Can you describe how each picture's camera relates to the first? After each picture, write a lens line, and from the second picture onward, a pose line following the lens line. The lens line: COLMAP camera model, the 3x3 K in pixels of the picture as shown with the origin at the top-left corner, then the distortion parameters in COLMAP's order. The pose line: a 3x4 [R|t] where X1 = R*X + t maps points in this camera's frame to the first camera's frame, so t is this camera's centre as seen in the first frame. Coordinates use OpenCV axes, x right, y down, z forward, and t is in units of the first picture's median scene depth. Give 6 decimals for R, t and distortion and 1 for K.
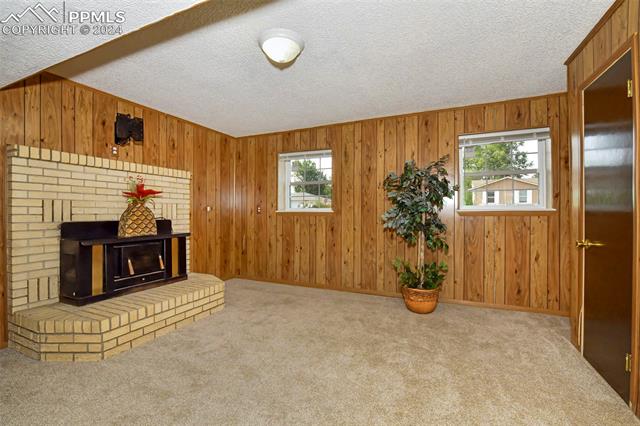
lens RADIAL K [[277.1, 0, 320.0], [0, 277.1, 213.0], [0, 0, 1]] dist [-0.001663, -0.000092]
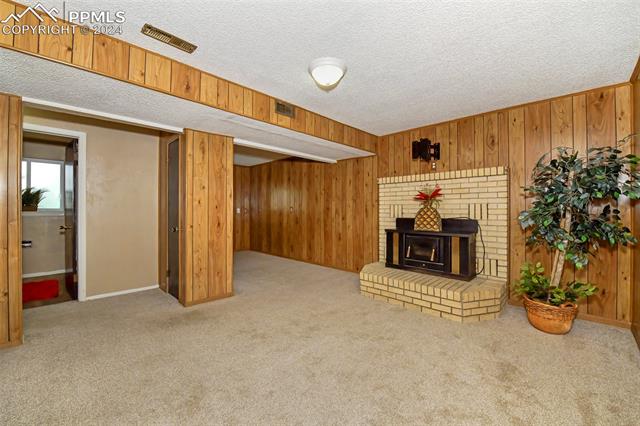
lens RADIAL K [[256.5, 0, 320.0], [0, 256.5, 213.0], [0, 0, 1]] dist [-0.032035, 0.000004]
pose [[-0.349192, -0.002101, -0.937049, 0.614804], [-0.010710, 0.999941, 0.001749, 0.004676], [0.936990, 0.010646, -0.349194, 0.957334]]
